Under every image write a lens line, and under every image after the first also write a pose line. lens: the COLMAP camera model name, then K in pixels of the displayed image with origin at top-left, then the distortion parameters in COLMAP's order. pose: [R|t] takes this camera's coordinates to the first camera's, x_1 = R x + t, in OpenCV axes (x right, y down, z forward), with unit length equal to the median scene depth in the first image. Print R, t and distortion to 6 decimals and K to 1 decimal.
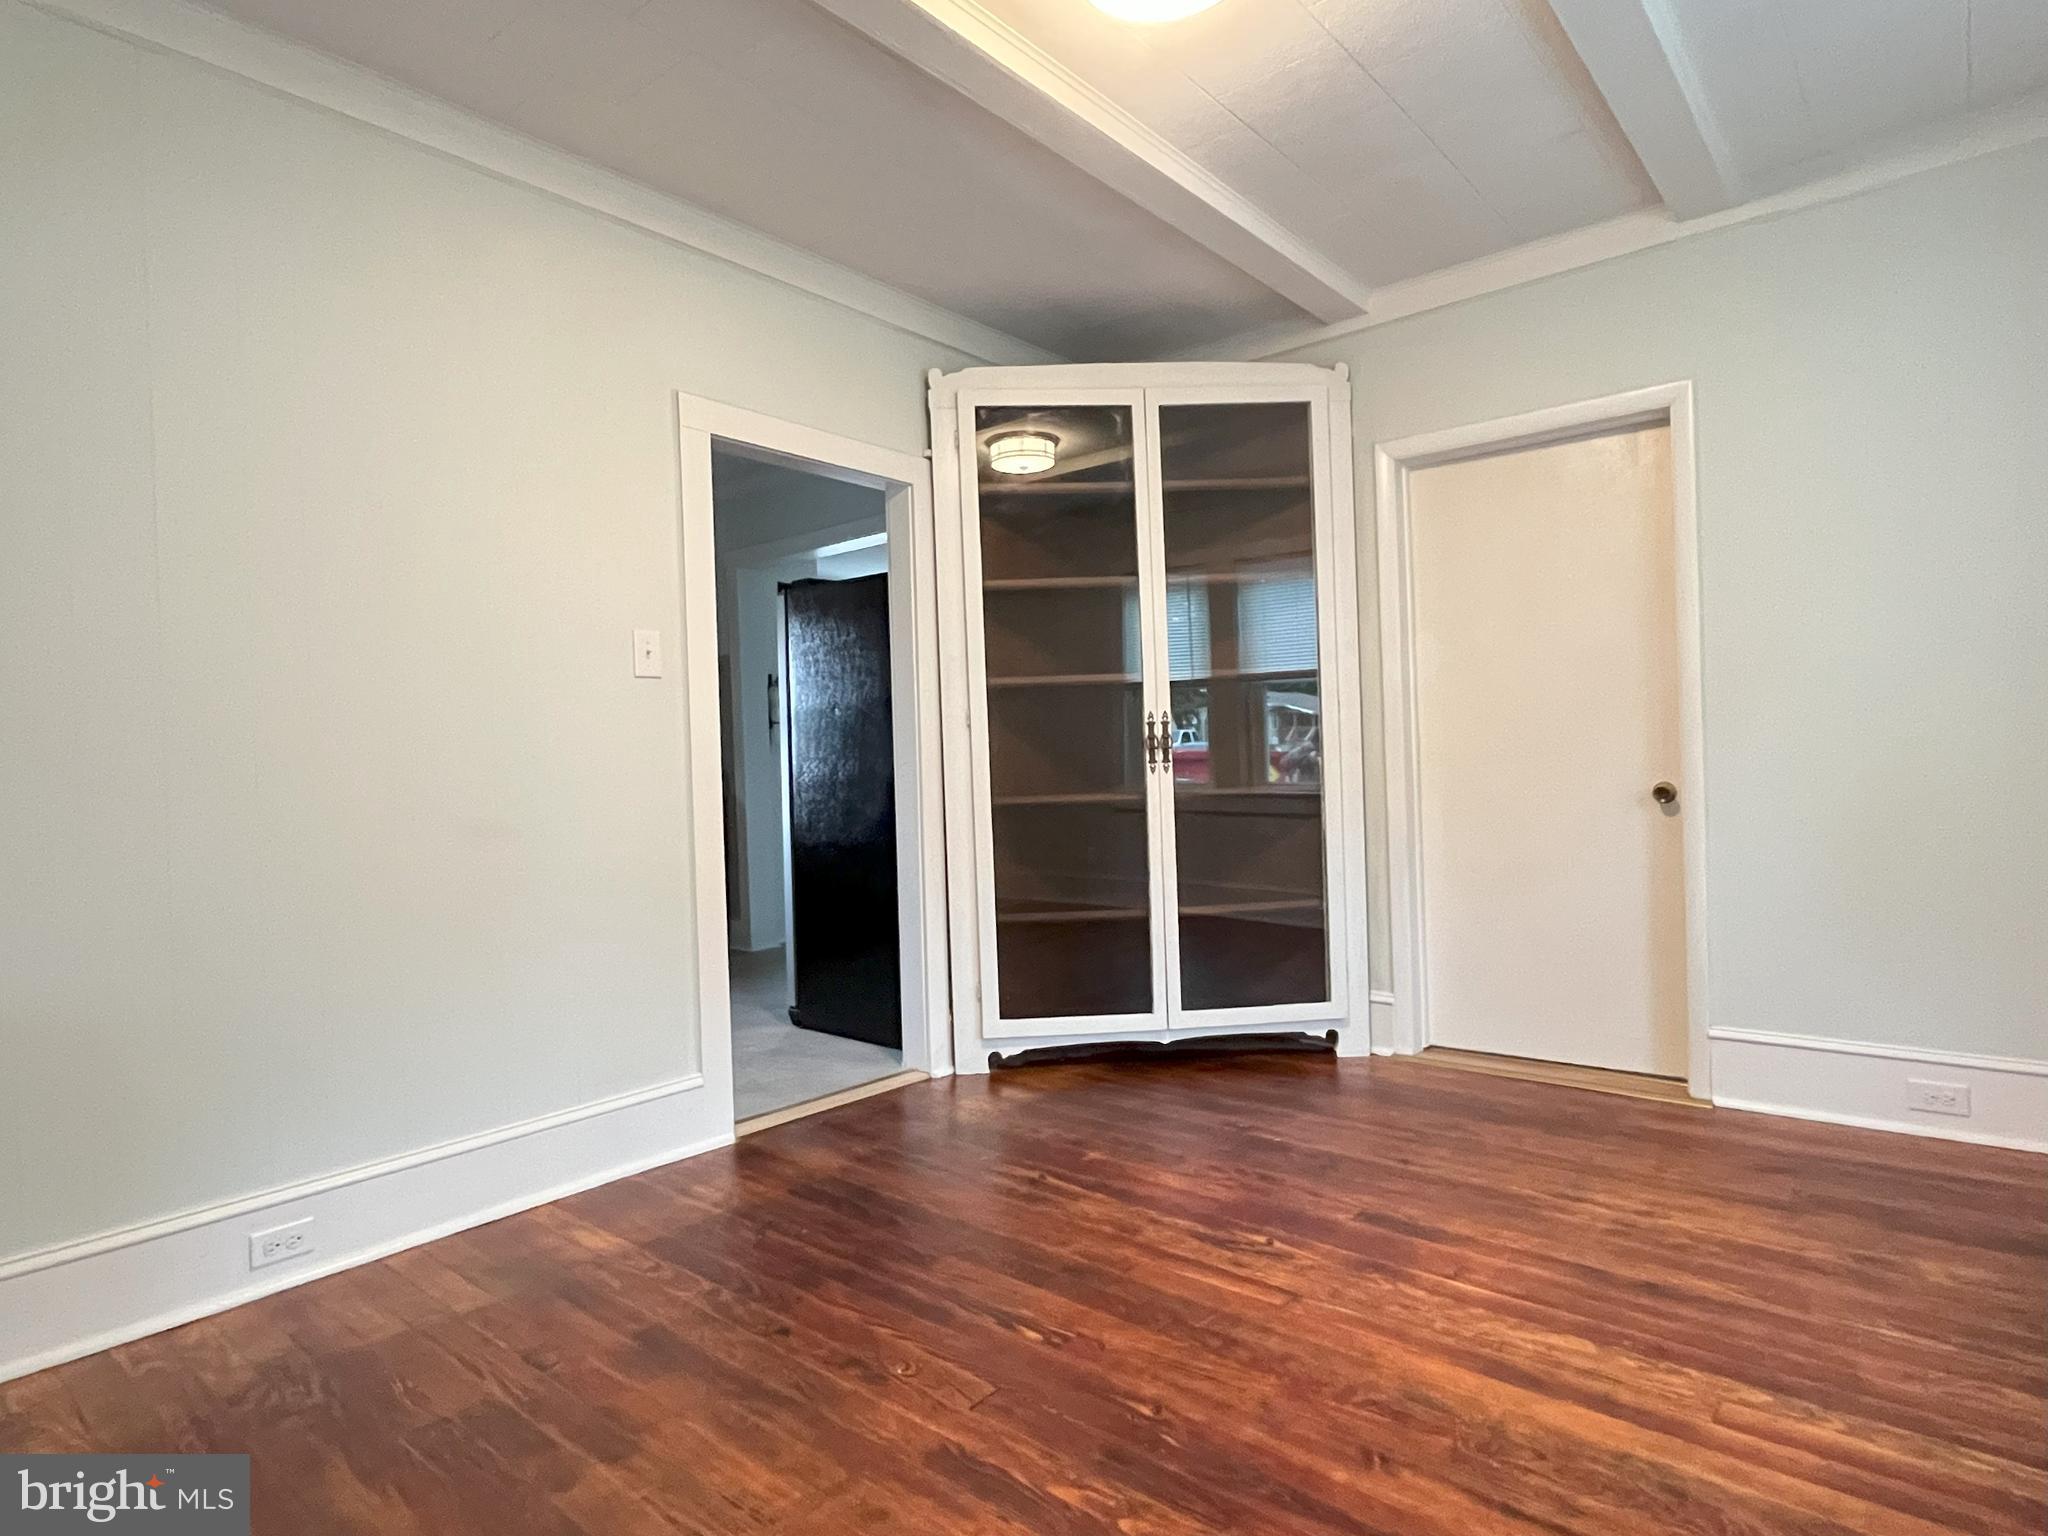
lens RADIAL K [[1132.6, 0, 1019.6], [0, 1132.6, 768.3], [0, 0, 1]] dist [0.000493, 0.000712]
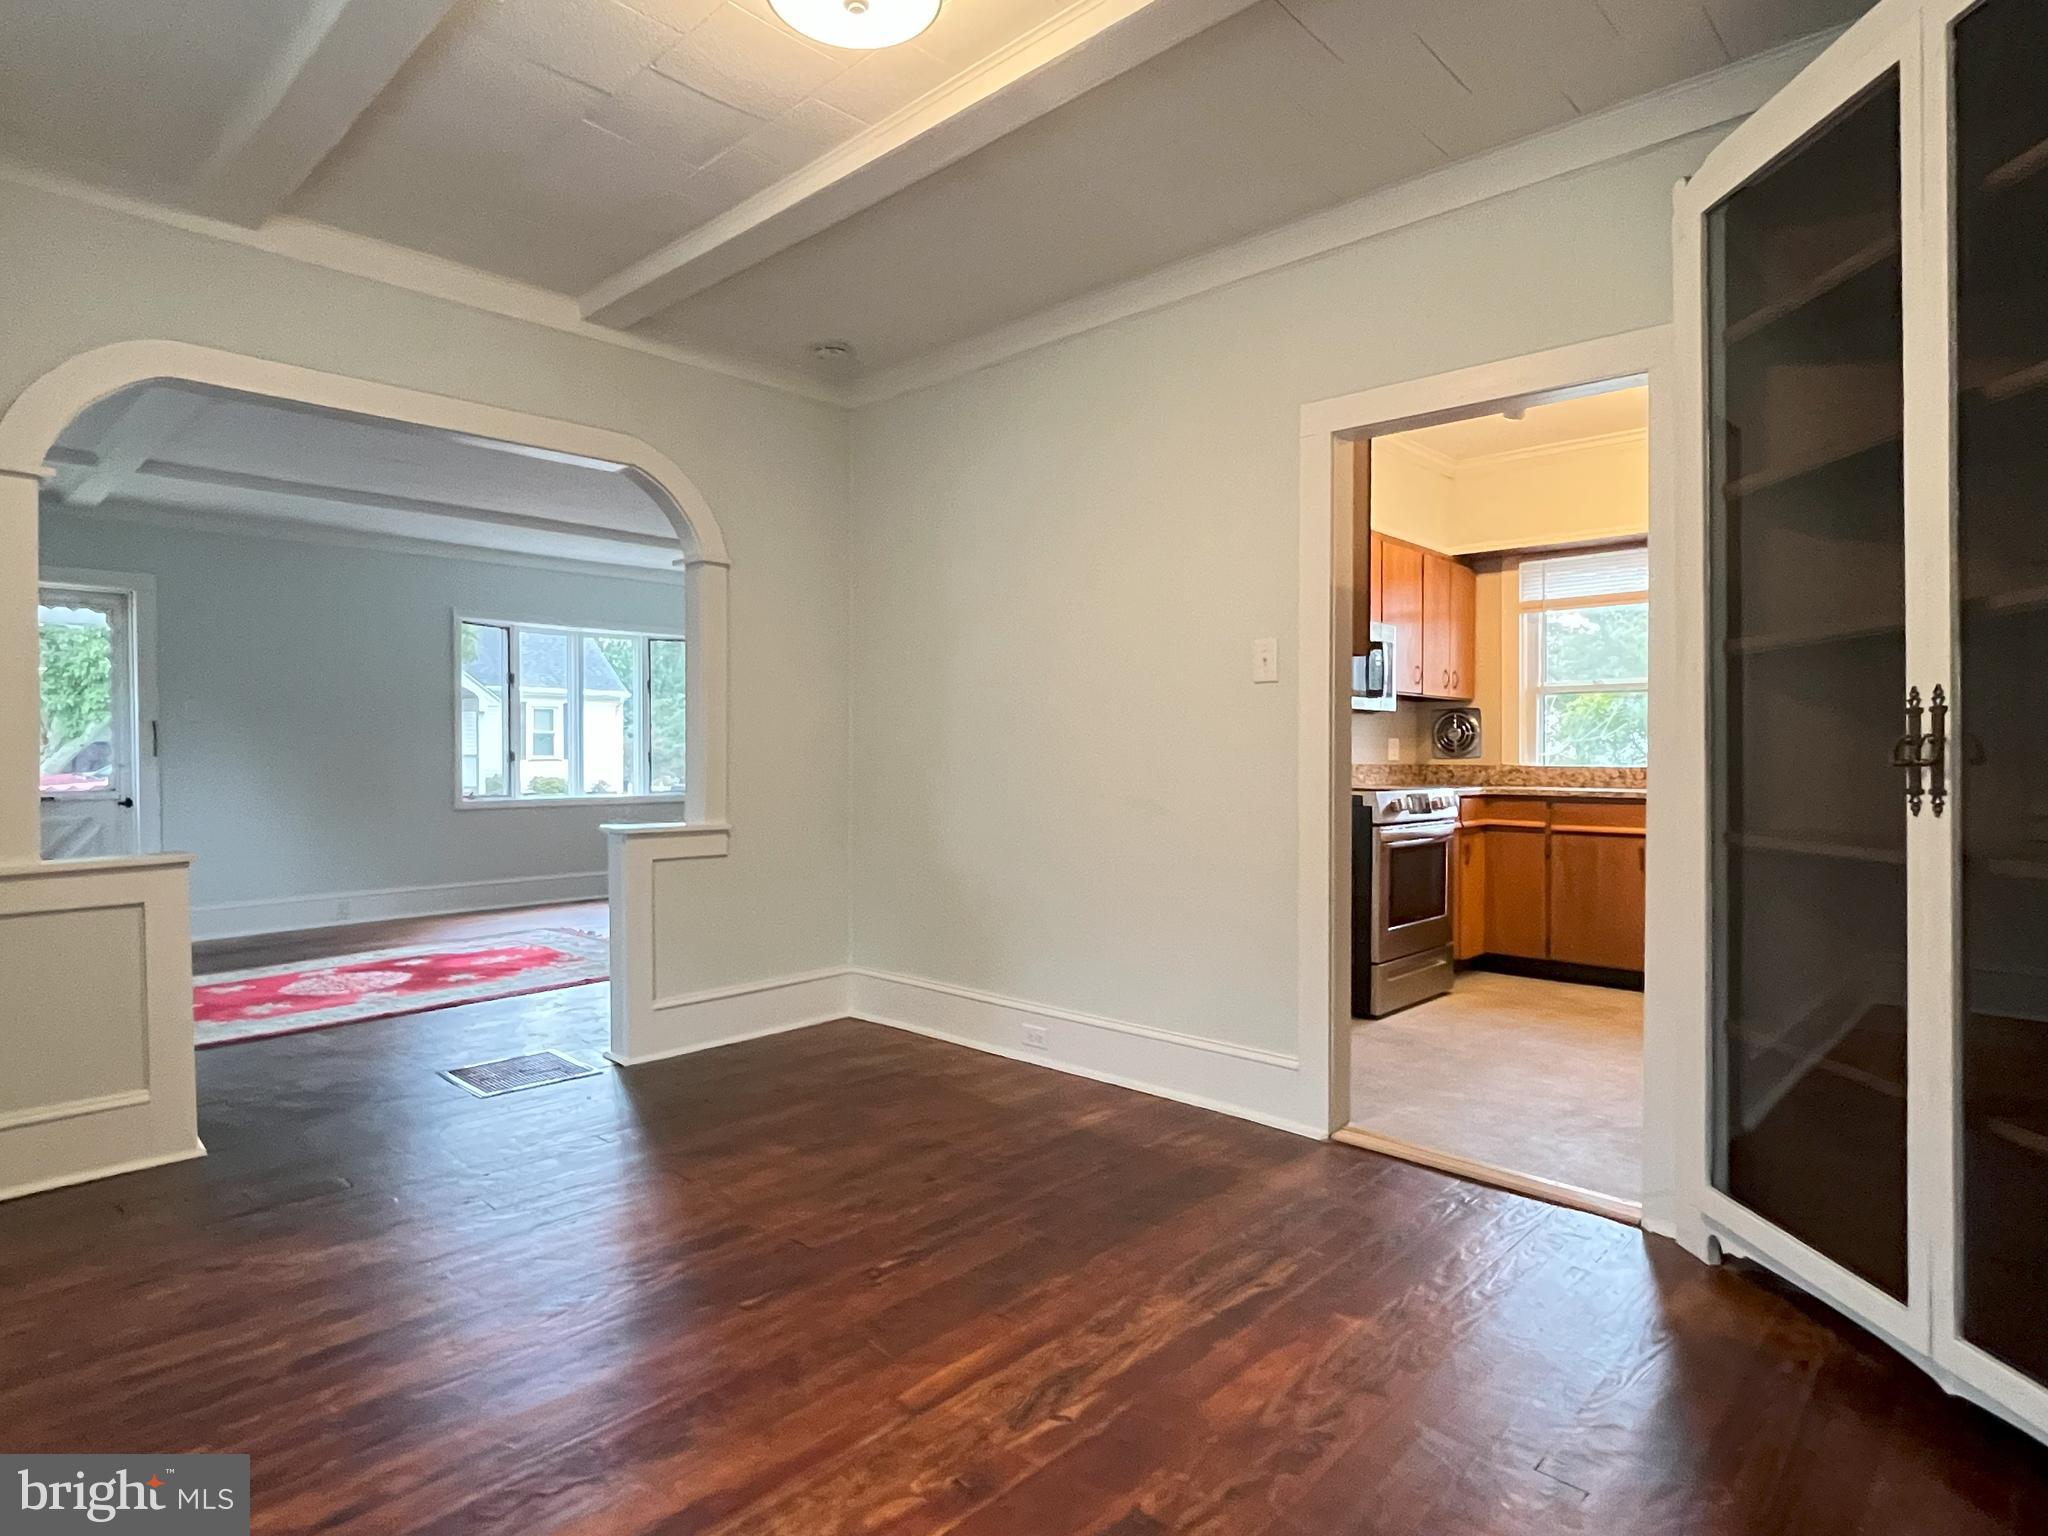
lens RADIAL K [[1132.6, 0, 1019.6], [0, 1132.6, 768.3], [0, 0, 1]] dist [0.000493, 0.000712]
pose [[-0.065210, 0.043083, -0.996941, 0.967618], [-0.004362, 0.999046, 0.043459, -0.053829], [0.997862, 0.007182, -0.064960, 1.019147]]
